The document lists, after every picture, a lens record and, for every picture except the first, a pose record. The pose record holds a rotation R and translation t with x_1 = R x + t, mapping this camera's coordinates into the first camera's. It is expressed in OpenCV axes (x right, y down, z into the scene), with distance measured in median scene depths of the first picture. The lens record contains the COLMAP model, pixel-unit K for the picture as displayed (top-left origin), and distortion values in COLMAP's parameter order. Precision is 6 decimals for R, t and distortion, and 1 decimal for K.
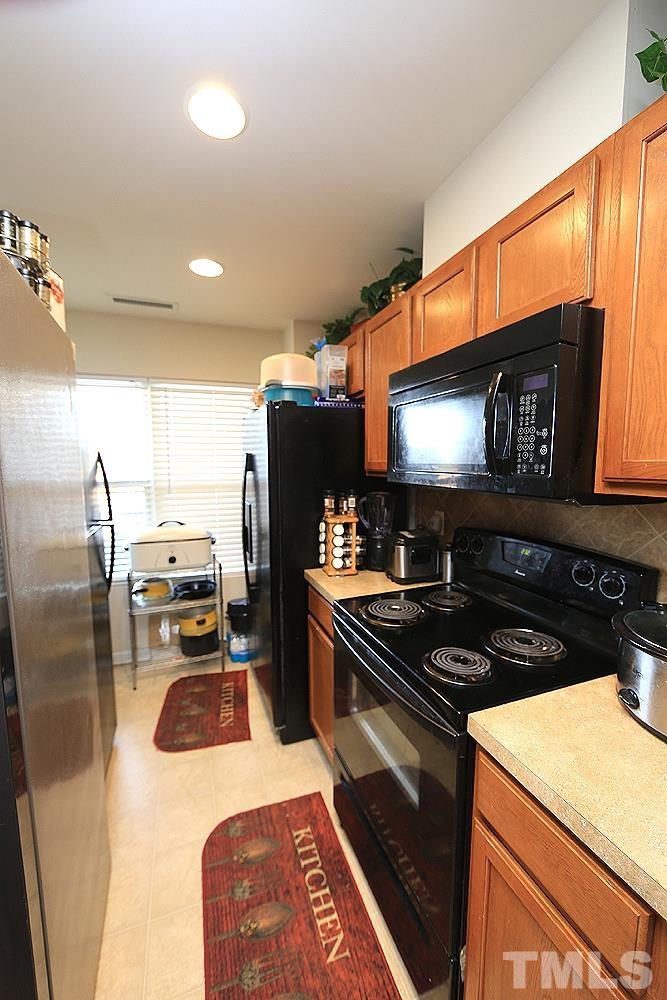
lens RADIAL K [[393.5, 0, 333.9], [0, 393.5, 507.3], [0, 0, 1]] dist [-0.011958, -0.000464]
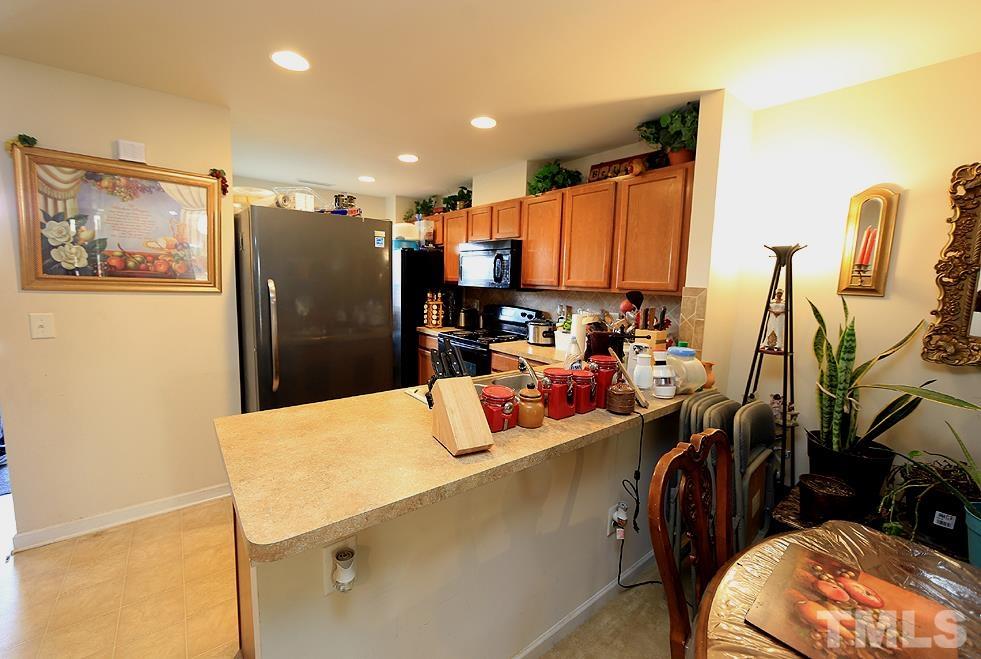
lens RADIAL K [[386.0, 0, 489.3], [0, 386.0, 324.6], [0, 0, 1]] dist [-0.011958, -0.000464]
pose [[0.948011, -0.012010, 0.318010, -0.383419], [0.008531, 0.999888, 0.012331, 0.128734], [-0.318123, -0.008977, 0.948007, -1.158270]]
